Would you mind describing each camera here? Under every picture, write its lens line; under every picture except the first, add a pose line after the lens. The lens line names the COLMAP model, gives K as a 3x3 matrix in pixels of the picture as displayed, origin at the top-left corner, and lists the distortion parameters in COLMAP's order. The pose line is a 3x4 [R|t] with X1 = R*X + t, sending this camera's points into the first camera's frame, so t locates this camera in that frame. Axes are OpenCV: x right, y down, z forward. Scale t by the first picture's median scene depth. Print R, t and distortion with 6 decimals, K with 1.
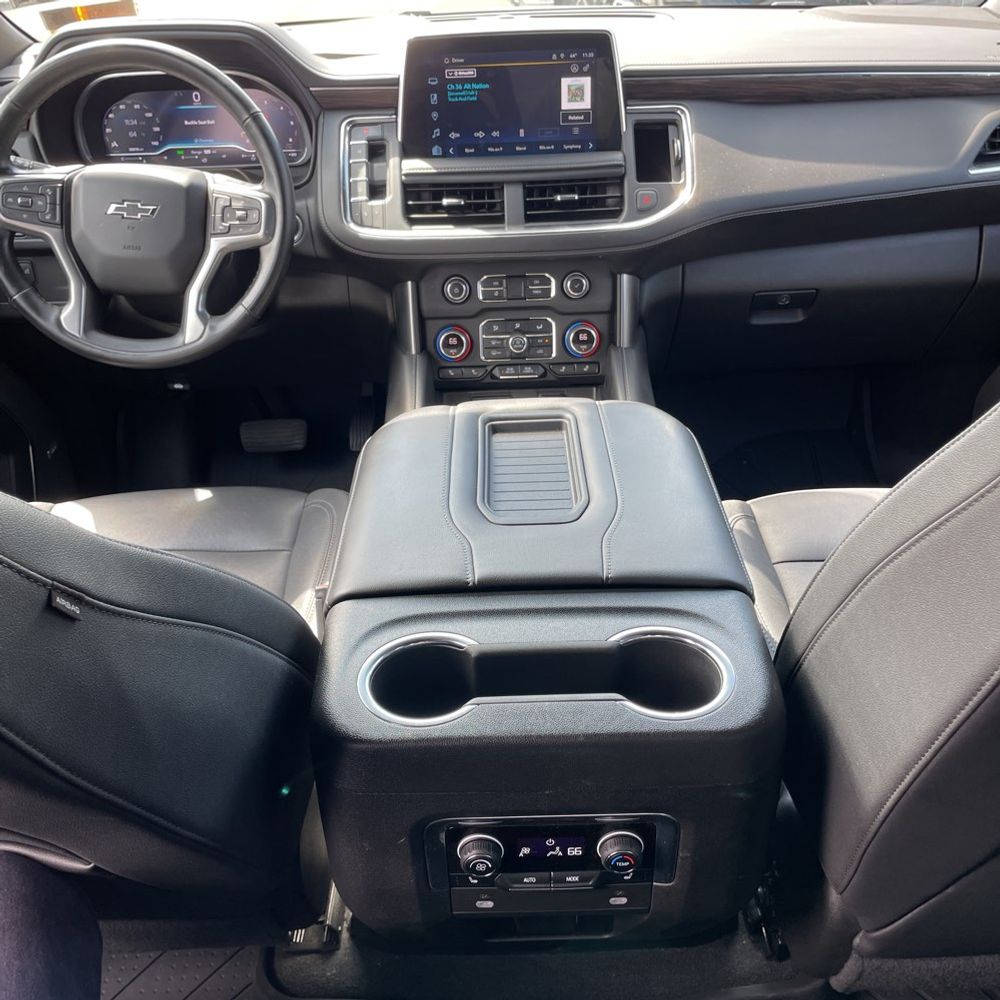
lens RADIAL K [[1009.5, 0, 494.7], [0, 1009.5, 501.6], [0, 0, 1]] dist [0.022067, 0.000000]
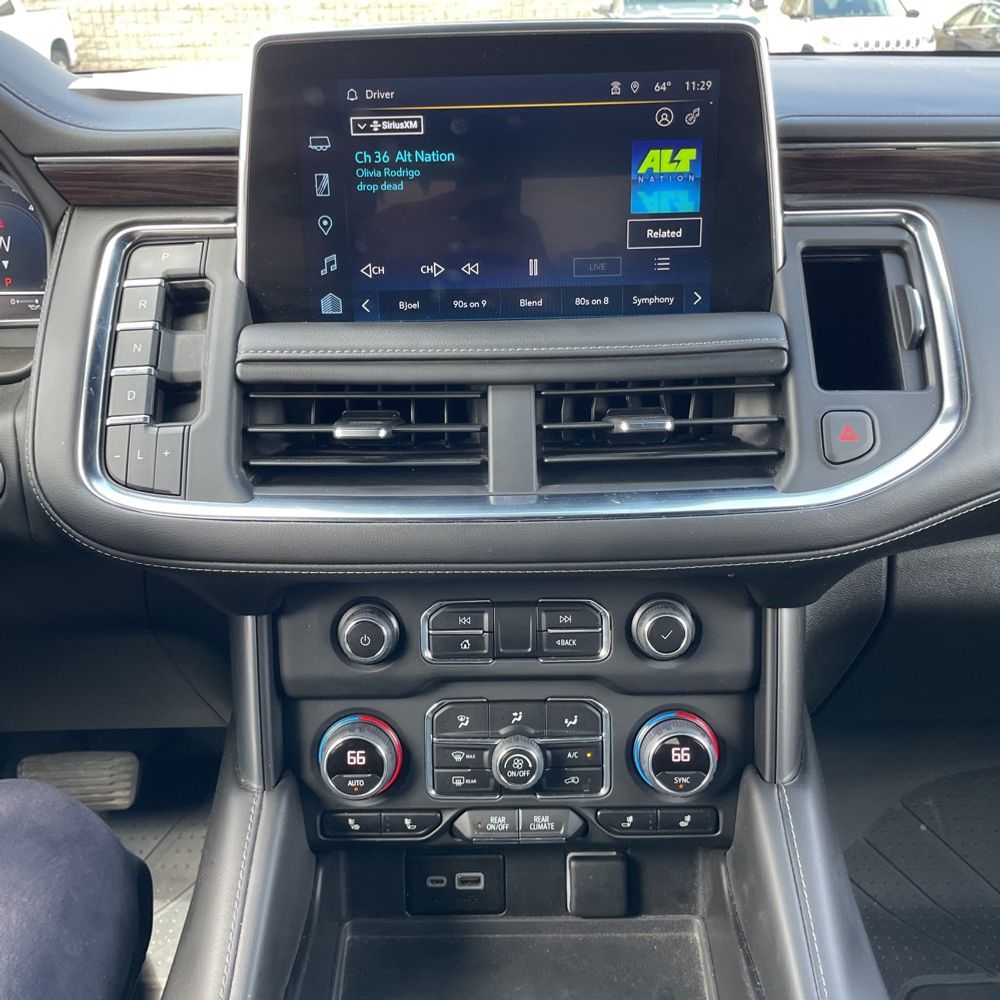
lens RADIAL K [[1009.5, 0, 496.1], [0, 1009.5, 485.9], [0, 0, 1]] dist [0.022067, 0.000000]
pose [[0.999798, 0.016417, -0.011560, 0.017554], [-0.017682, 0.992680, -0.119469, -0.225130], [0.009514, 0.119649, 0.992771, 0.598817]]
